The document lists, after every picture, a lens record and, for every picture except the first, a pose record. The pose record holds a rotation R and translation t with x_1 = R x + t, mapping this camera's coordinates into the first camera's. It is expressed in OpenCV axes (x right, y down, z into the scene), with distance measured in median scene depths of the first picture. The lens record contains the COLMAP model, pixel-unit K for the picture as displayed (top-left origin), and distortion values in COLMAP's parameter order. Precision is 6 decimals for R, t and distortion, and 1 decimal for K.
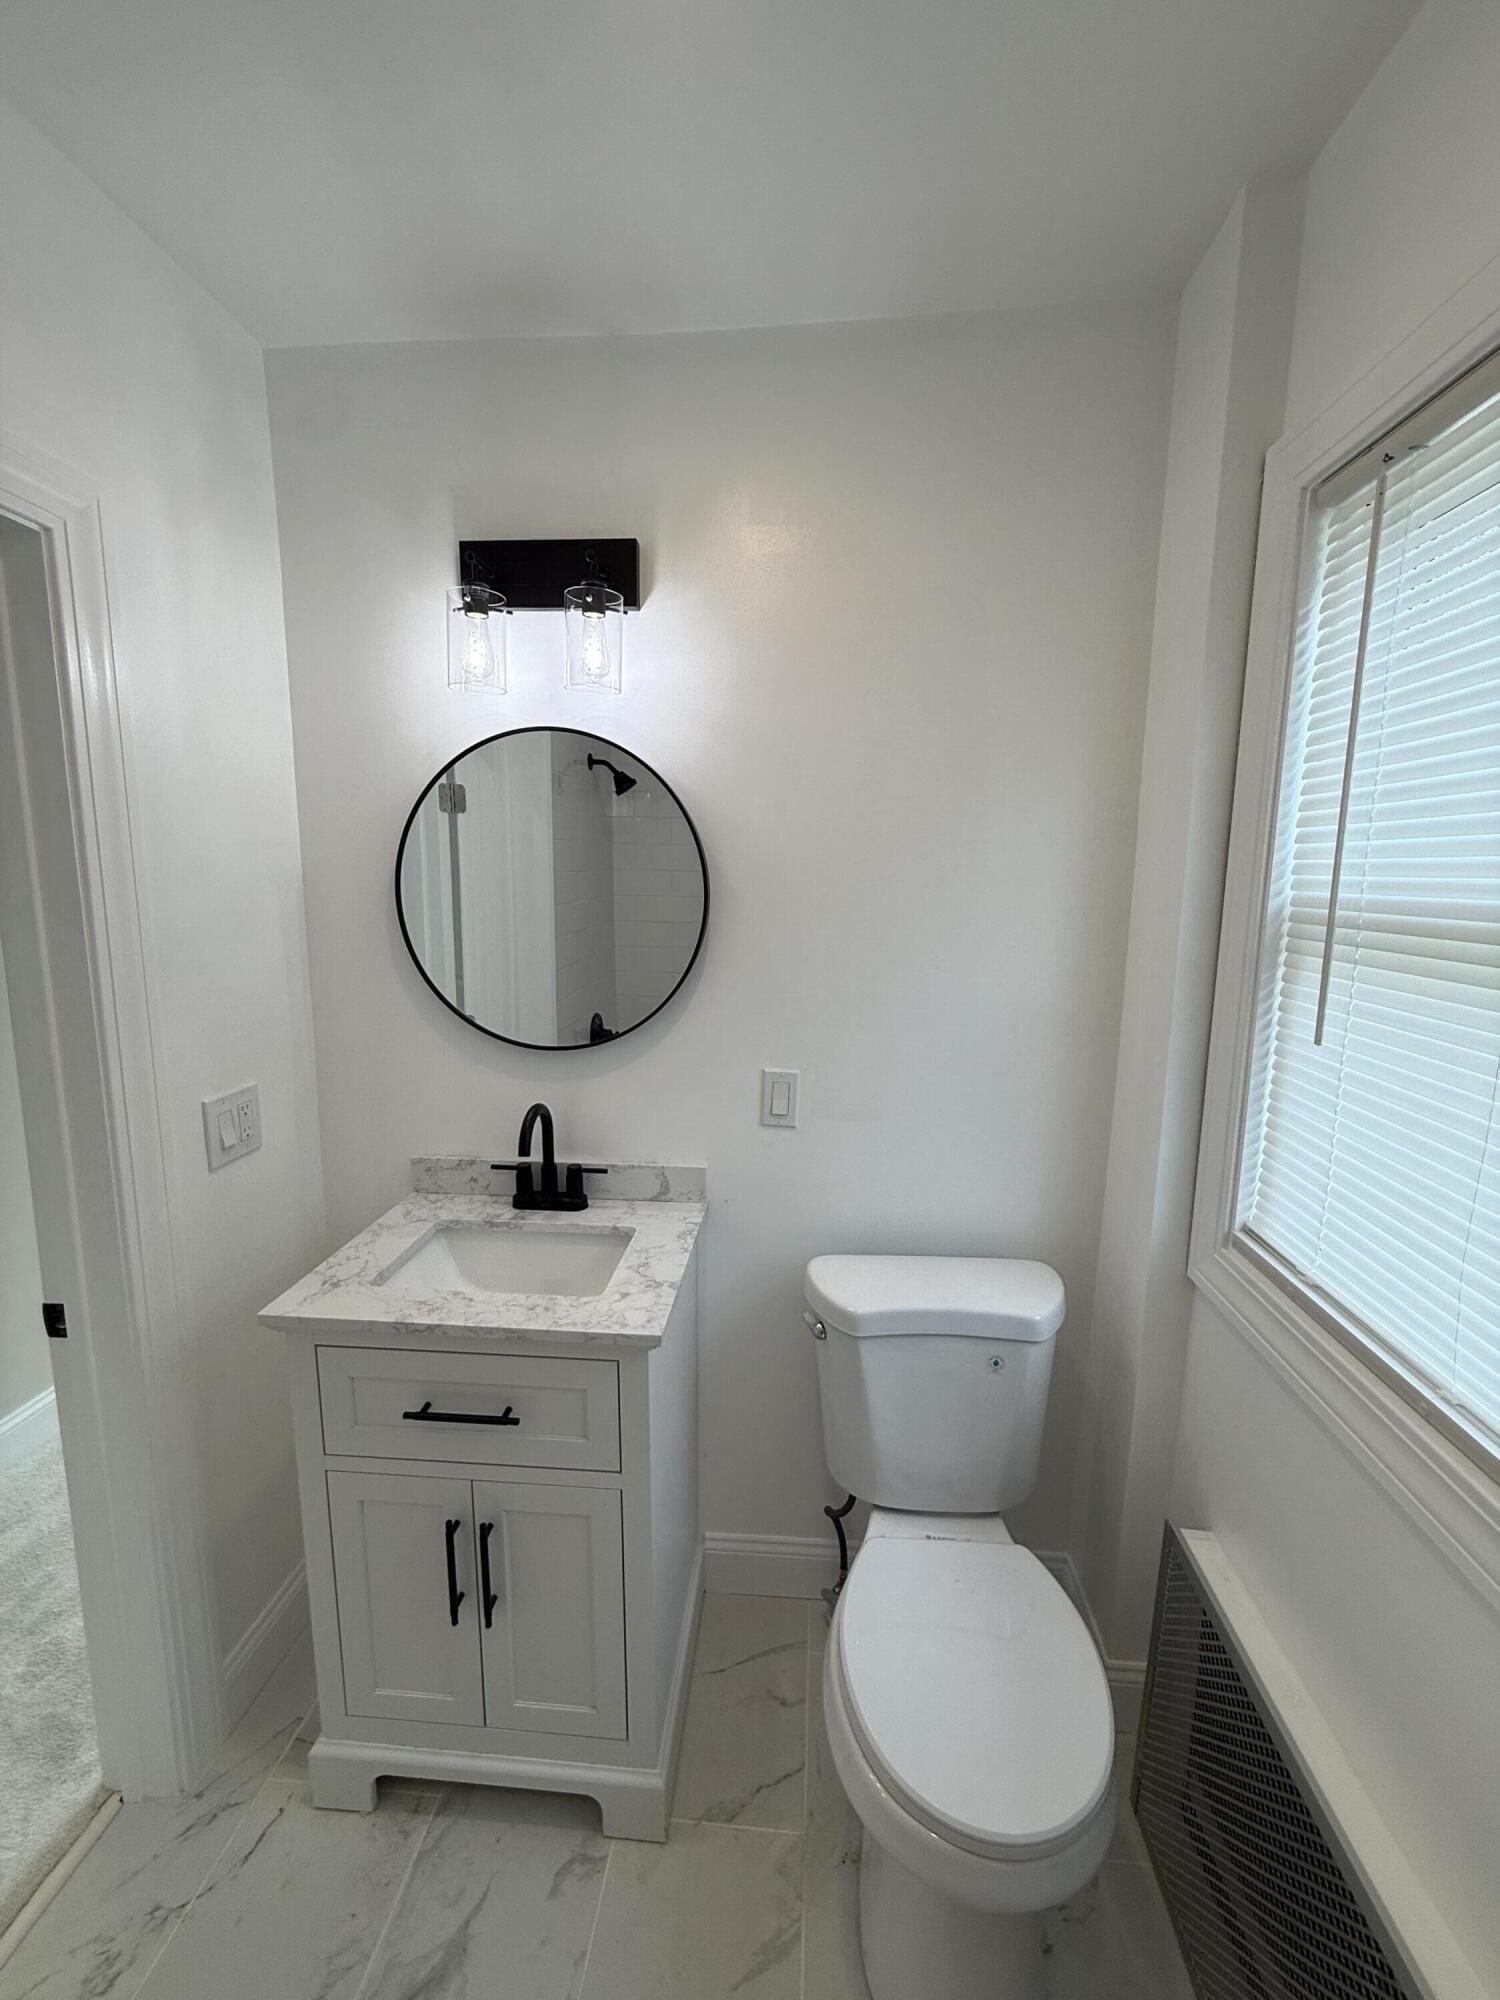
lens RADIAL K [[800.7, 0, 756.3], [0, 800.7, 991.4], [0, 0, 1]] dist [0.005750, 0.000120]
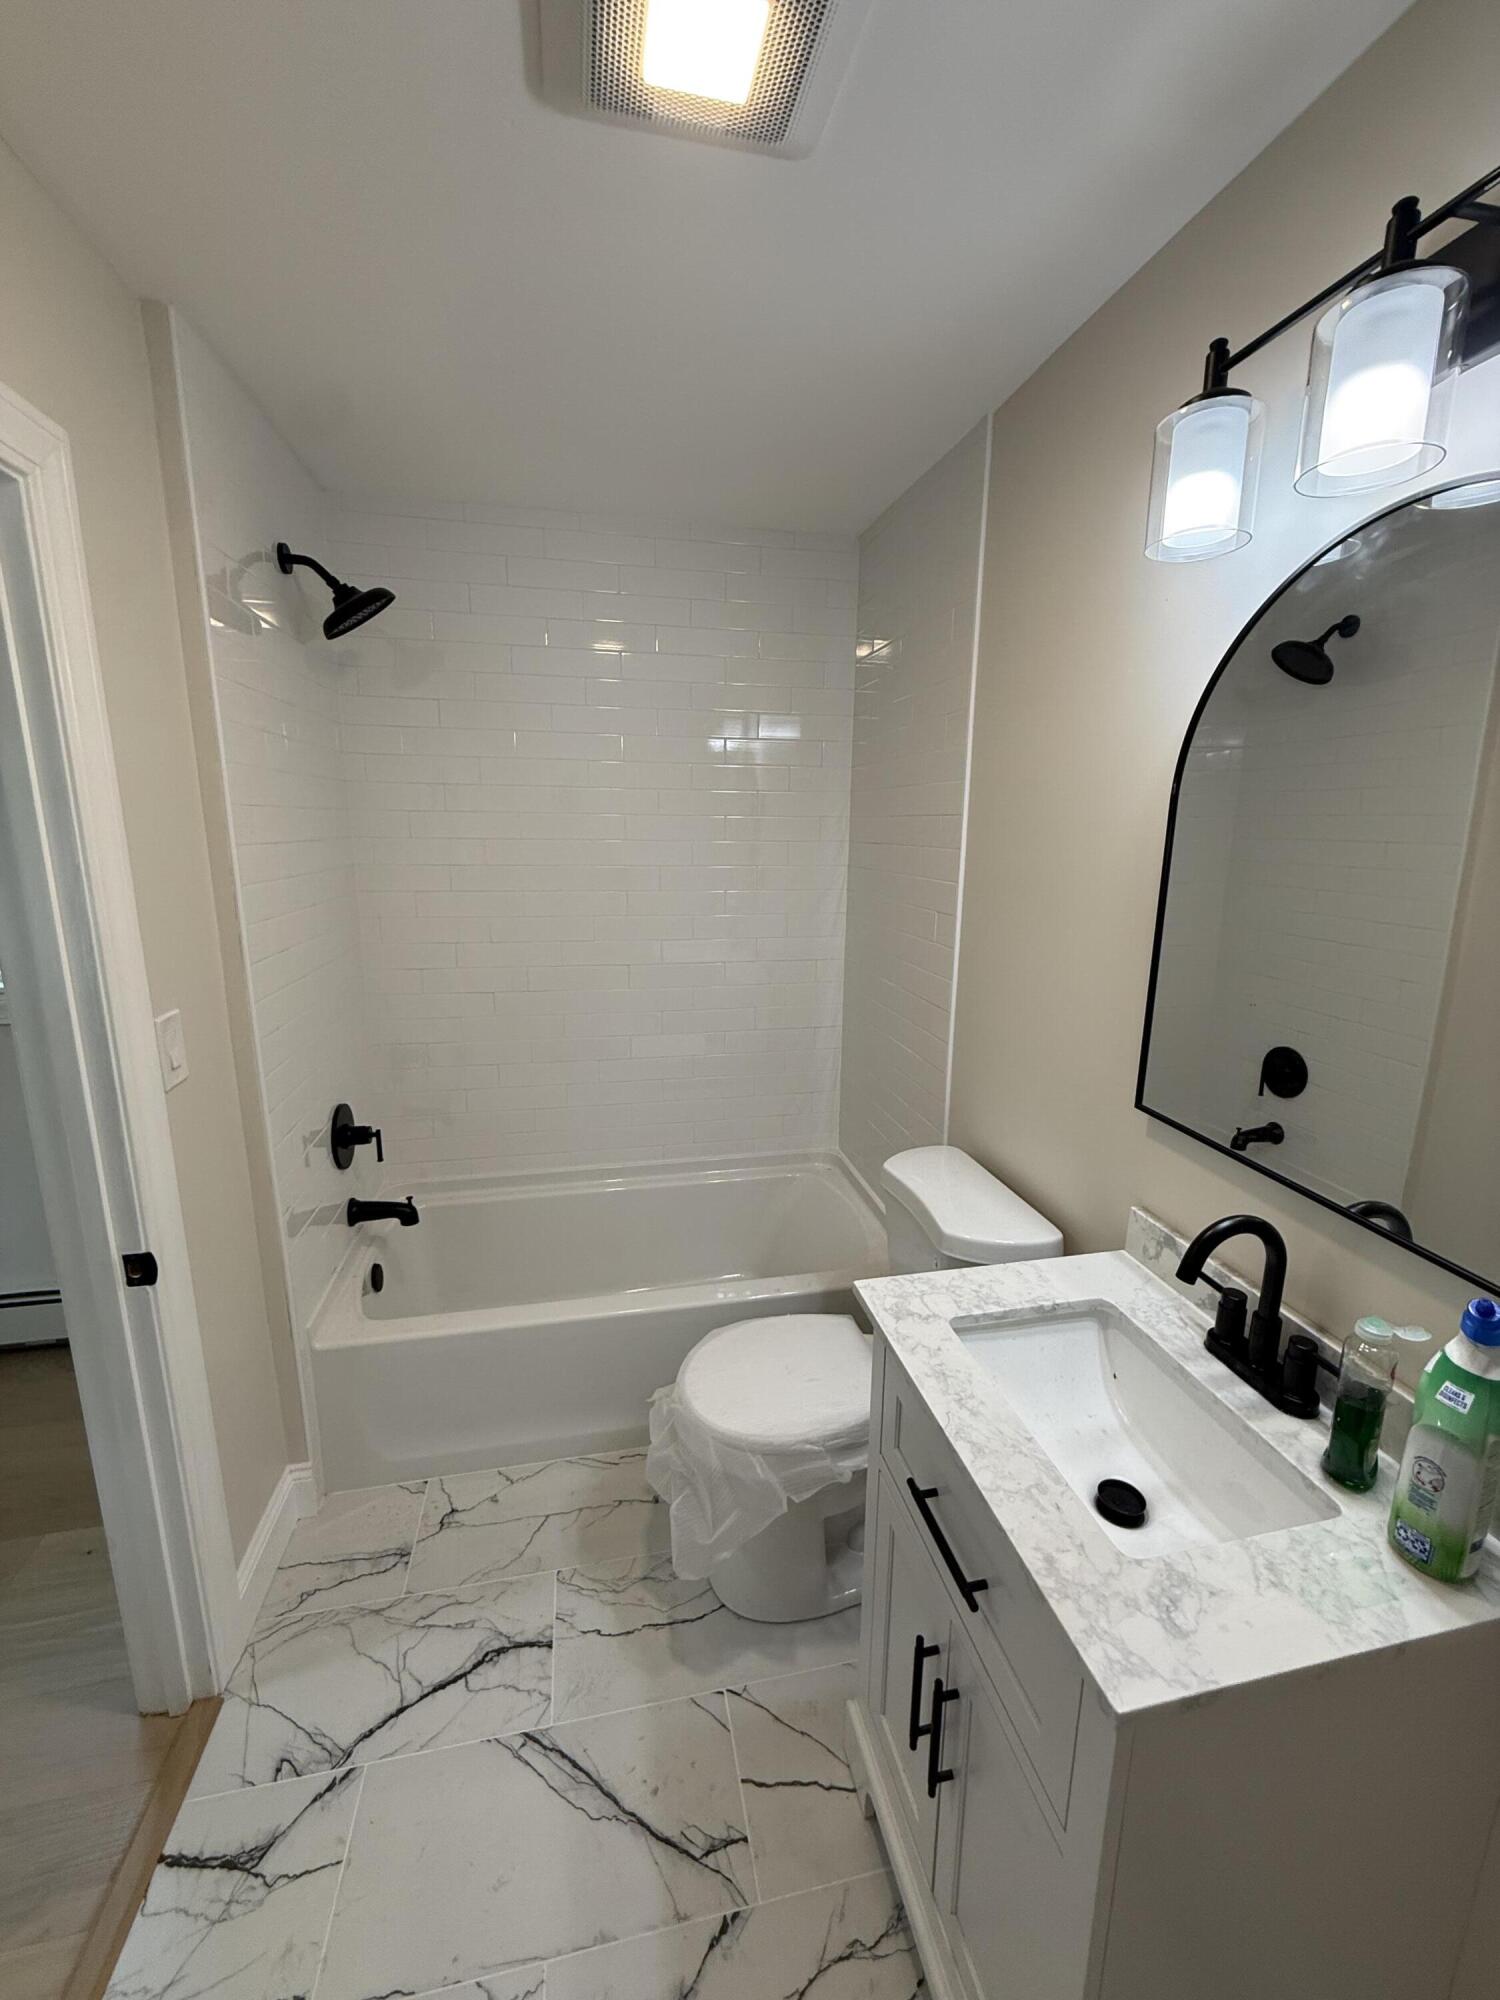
lens RADIAL K [[800.7, 0, 756.8], [0, 800.7, 1002.7], [0, 0, 1]] dist [0.005750, 0.000120]
pose [[0.292481, 0.191092, -0.936984, 0.177434], [-0.145865, 0.977280, 0.153779, -0.063355], [0.945081, 0.091695, 0.313709, 0.437366]]
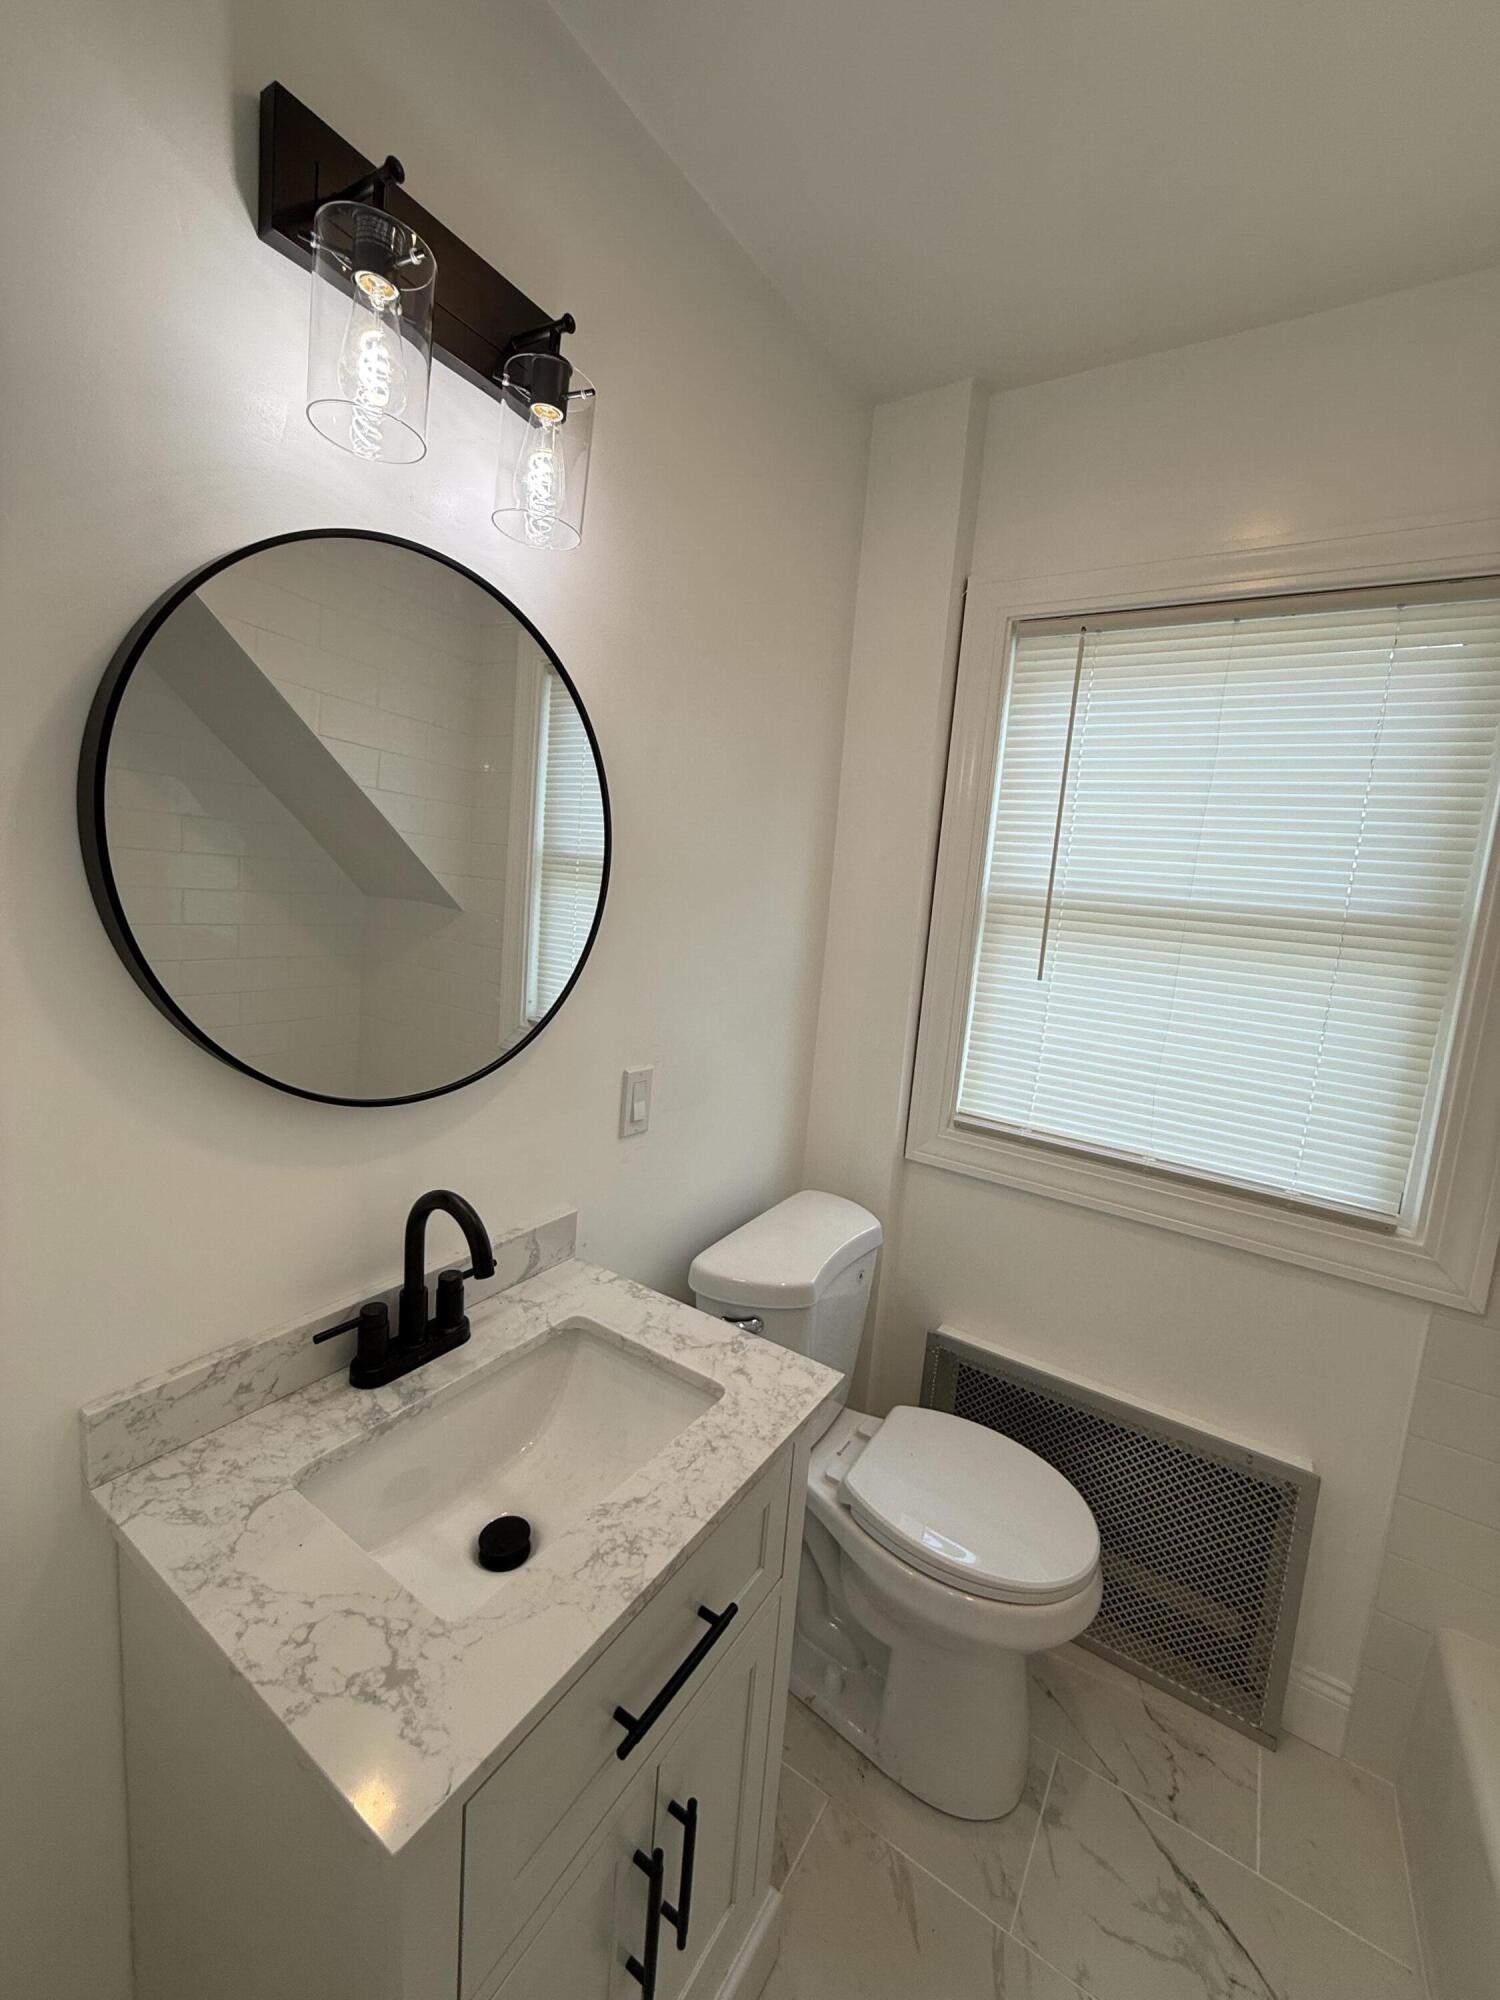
lens RADIAL K [[800.7, 0, 734.1], [0, 800.7, 1000.3], [0, 0, 1]] dist [0.005750, 0.000120]
pose [[0.473347, -0.092241, 0.876033, -0.696851], [0.050936, 0.995704, 0.077319, -0.035426], [-0.879402, 0.008023, 0.476013, 0.538190]]
